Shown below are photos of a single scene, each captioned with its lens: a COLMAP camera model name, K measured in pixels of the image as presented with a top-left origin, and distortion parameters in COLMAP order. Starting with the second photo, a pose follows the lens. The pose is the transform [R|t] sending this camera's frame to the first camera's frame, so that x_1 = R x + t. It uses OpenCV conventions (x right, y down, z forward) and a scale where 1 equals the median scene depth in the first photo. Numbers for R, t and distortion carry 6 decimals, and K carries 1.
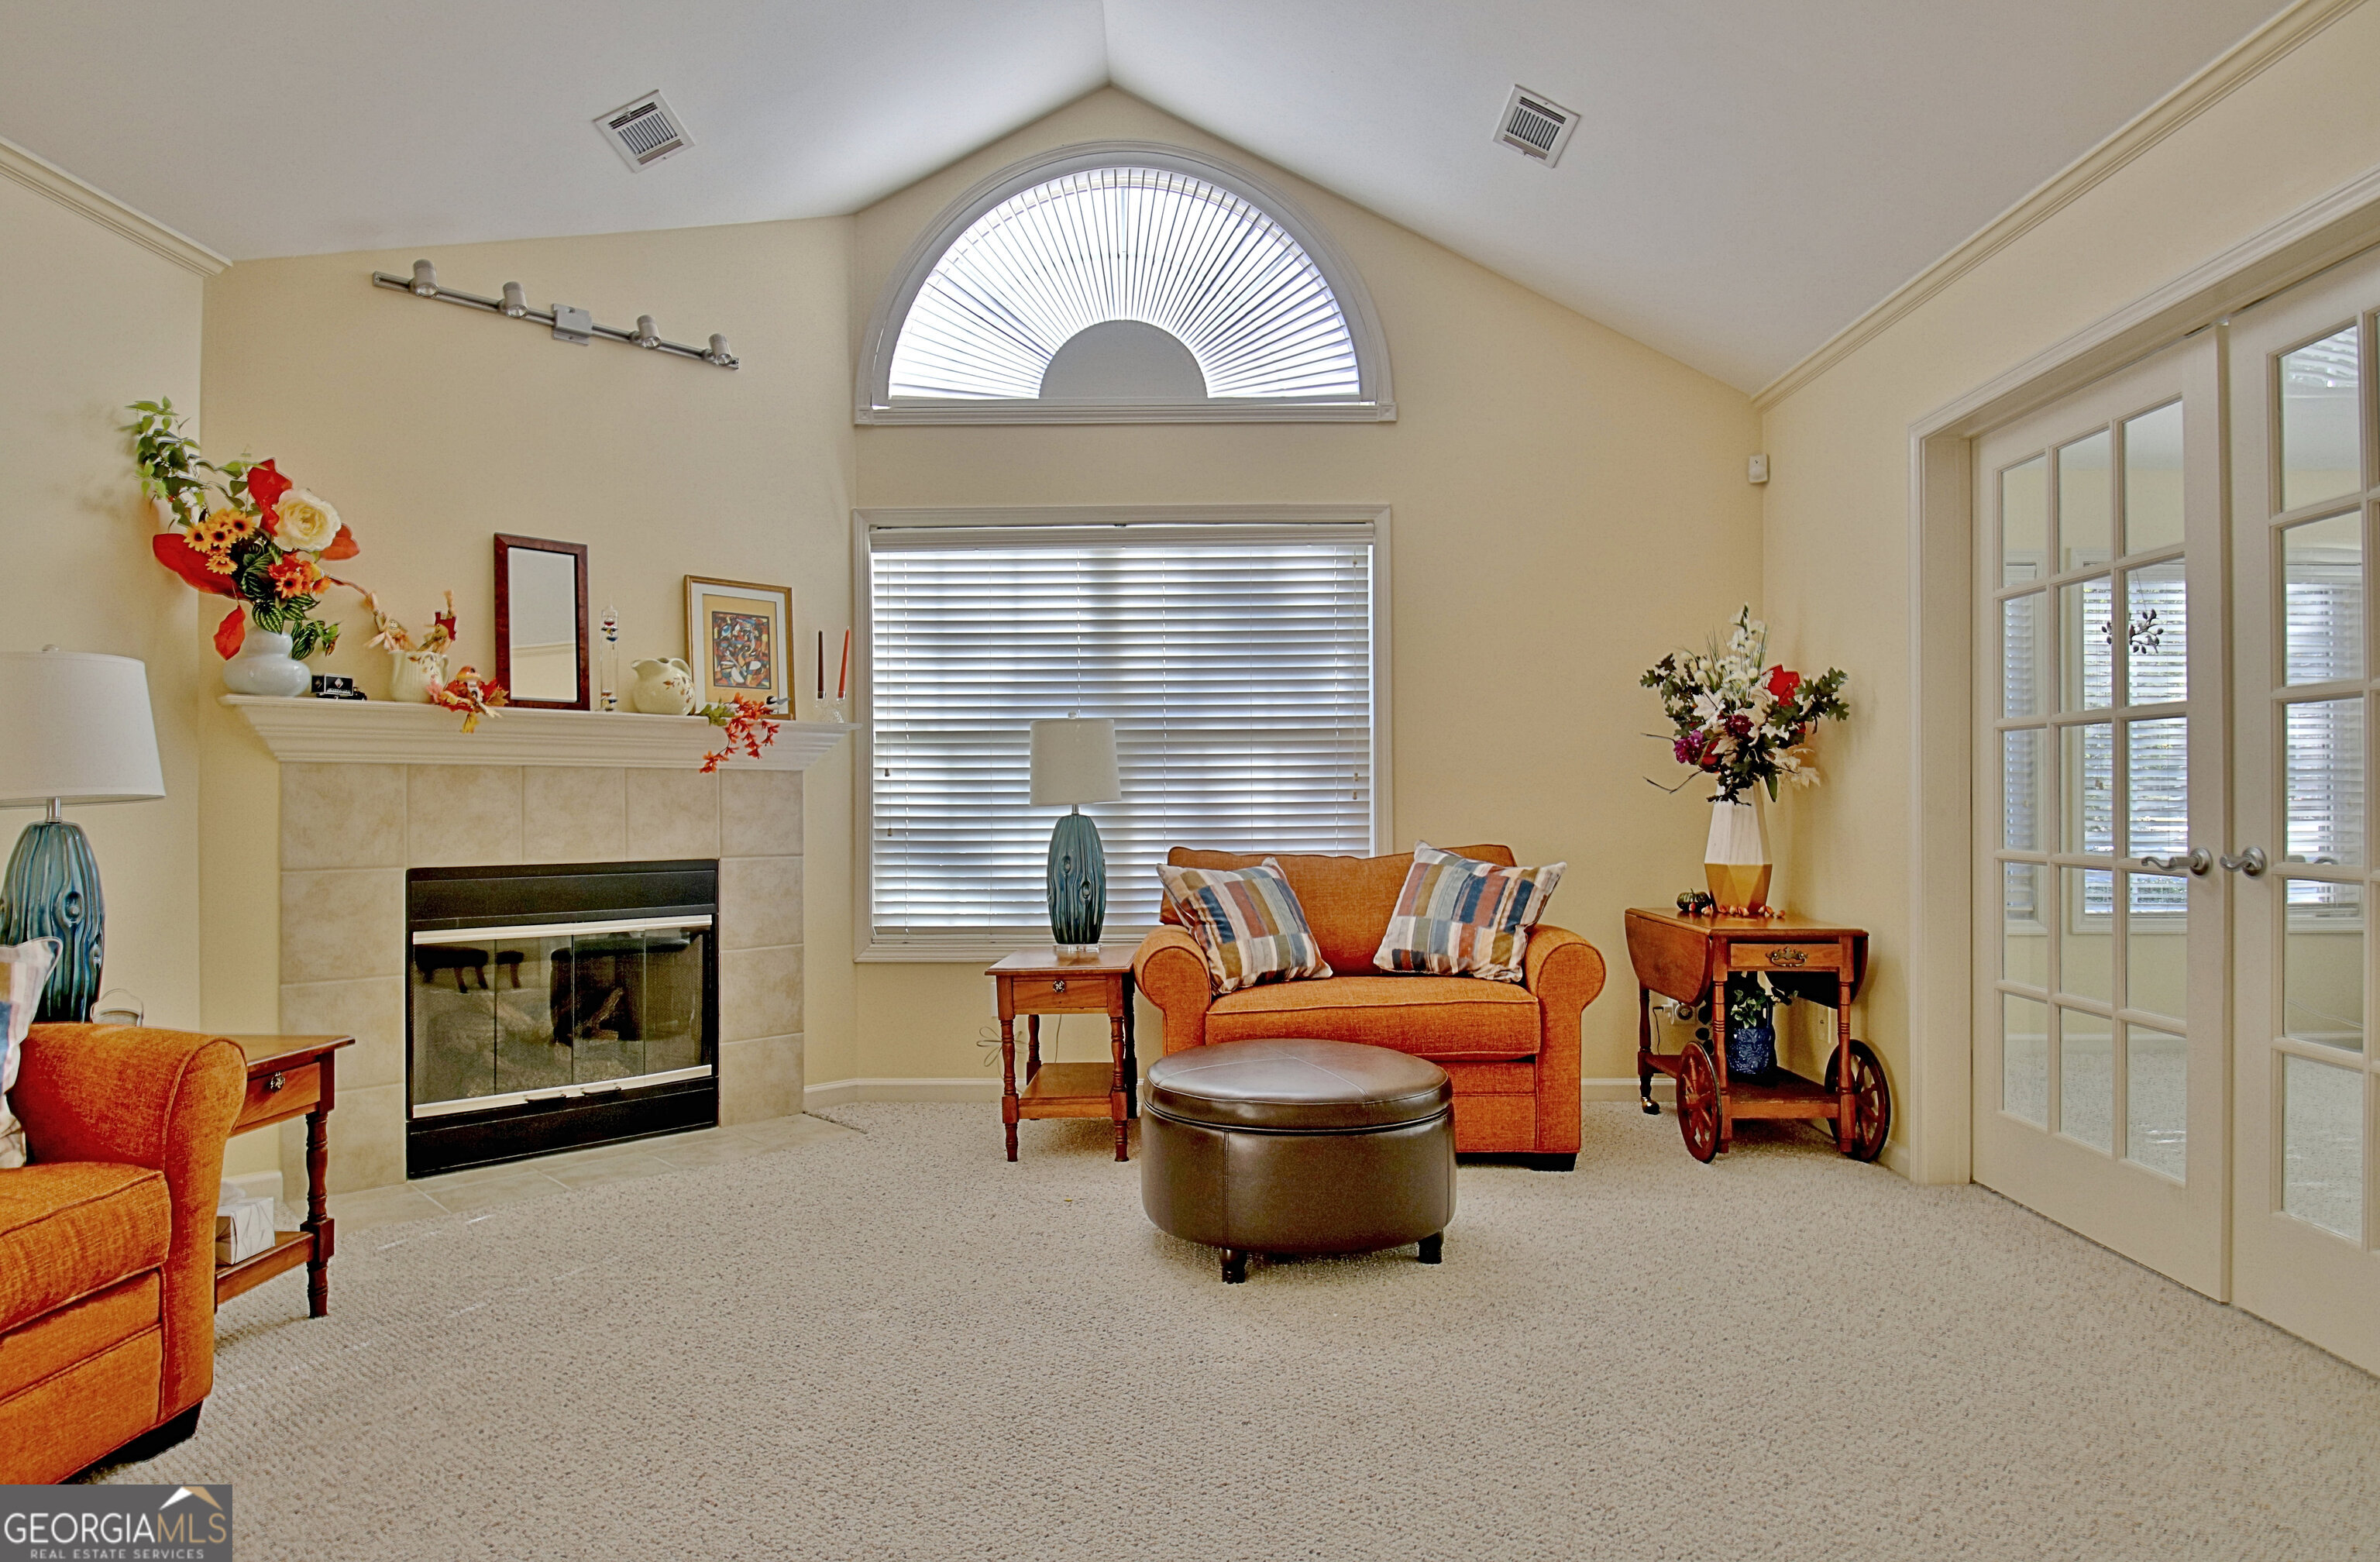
lens RADIAL K [[1336.0, 0, 1179.3], [0, 1336.0, 791.7], [0, 0, 1]] dist [0.027628, -0.040728]
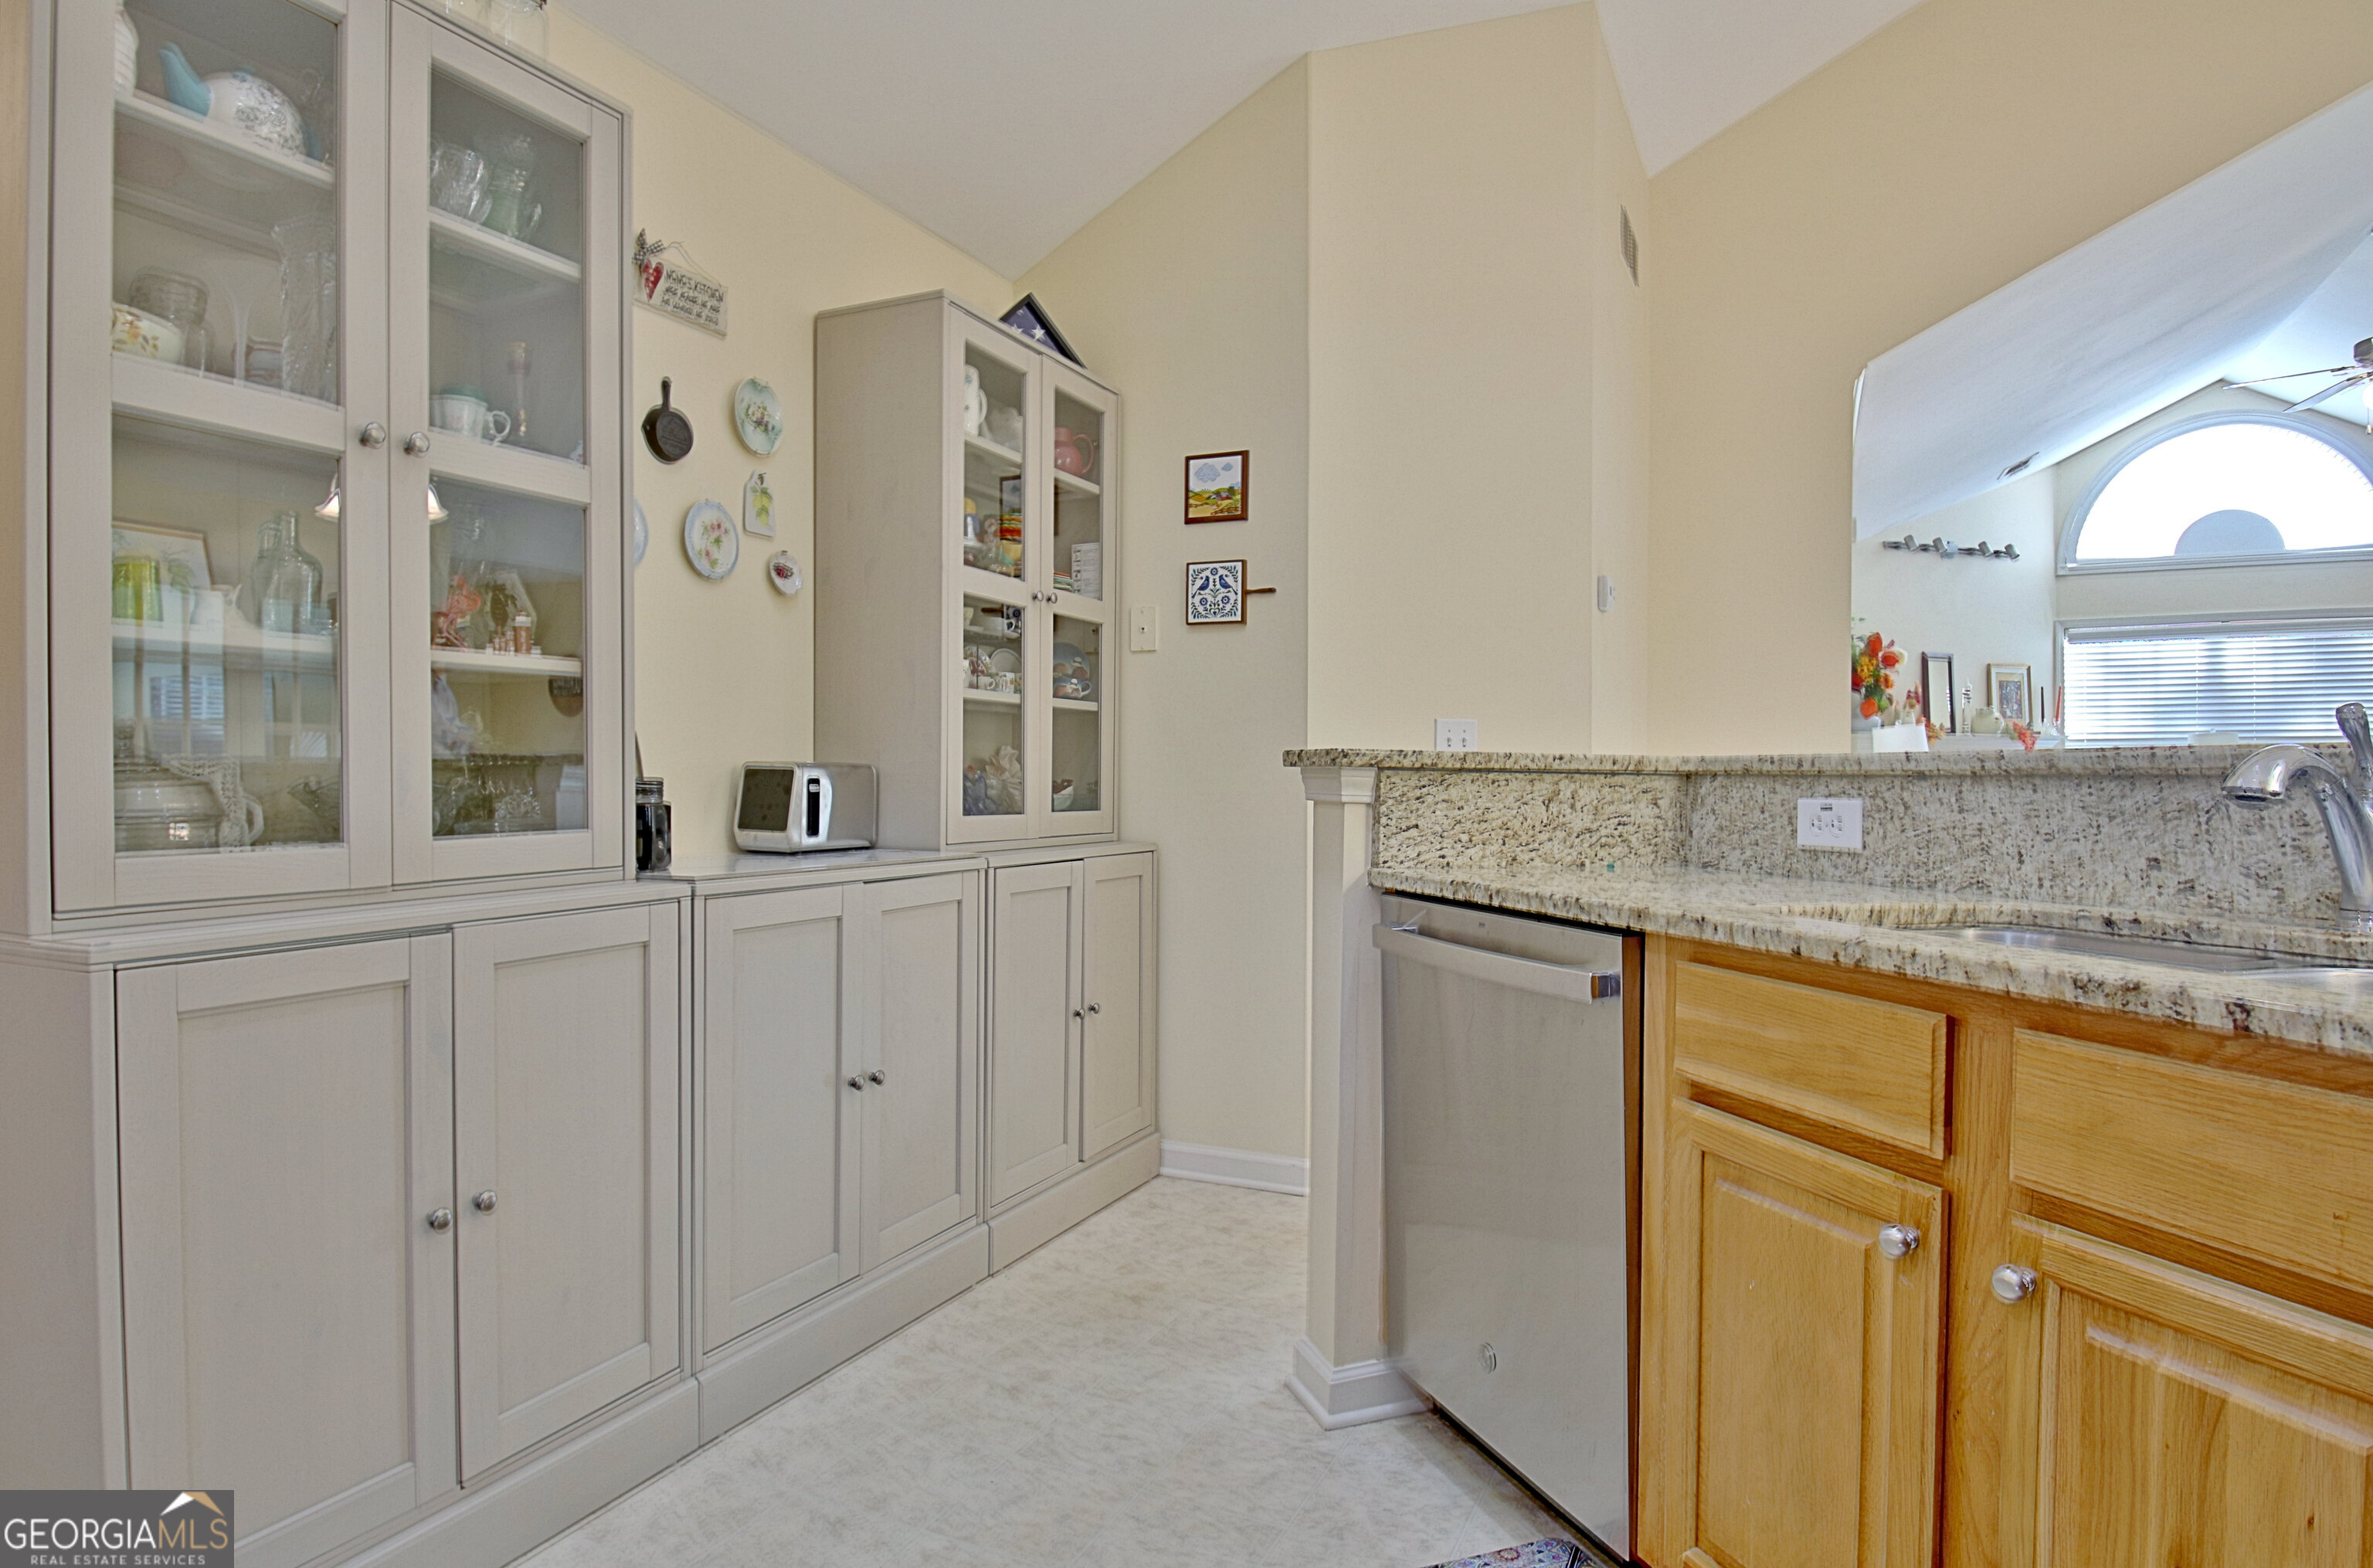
lens RADIAL K [[1308.4, 0, 1184.8], [0, 1308.4, 790.4], [0, 0, 1]] dist [0.027287, -0.039194]
pose [[0.910226, 0.011700, -0.413946, -0.711179], [-0.003372, 0.999777, 0.020843, -0.010994], [0.414097, -0.017576, 0.910063, -1.425403]]
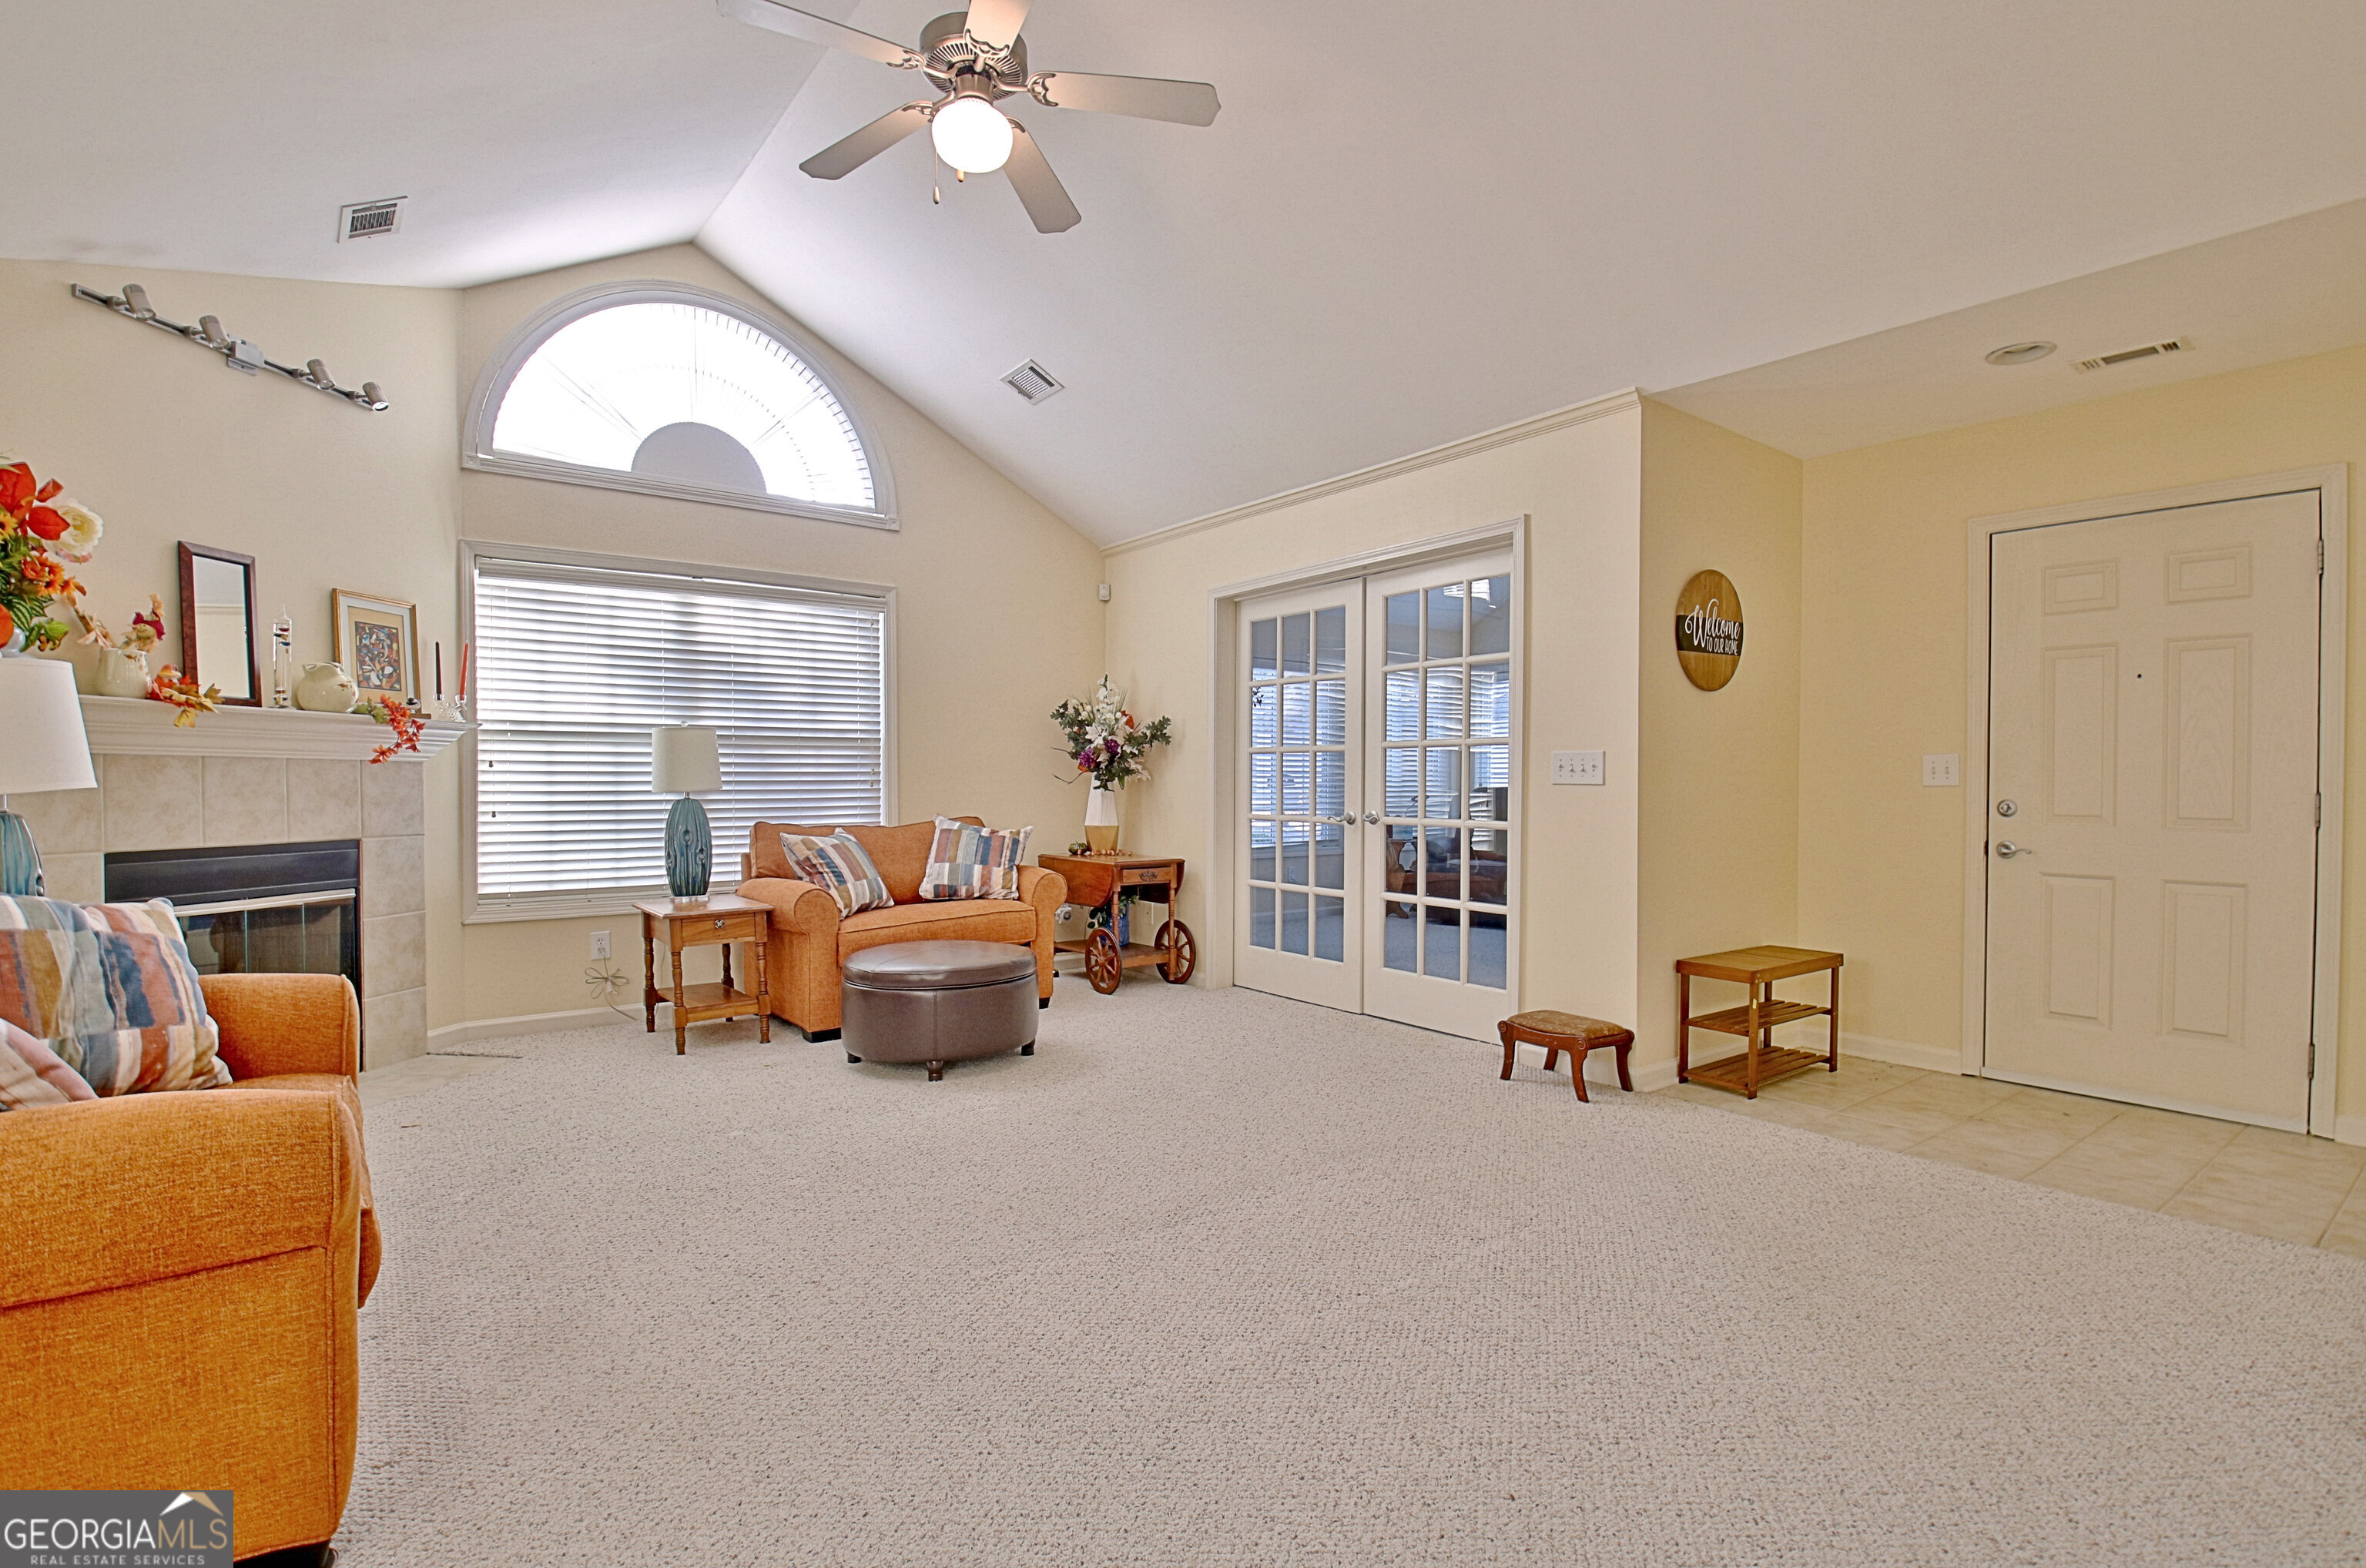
lens RADIAL K [[1111.8, 0, 1192.3], [0, 1111.8, 798.3], [0, 0, 1]] dist [0.000529, -0.019267]
pose [[0.780262, -0.004735, 0.625435, -0.424667], [-0.008612, 0.999795, 0.018313, -0.008791], [-0.625394, -0.019675, 0.780061, -0.197179]]
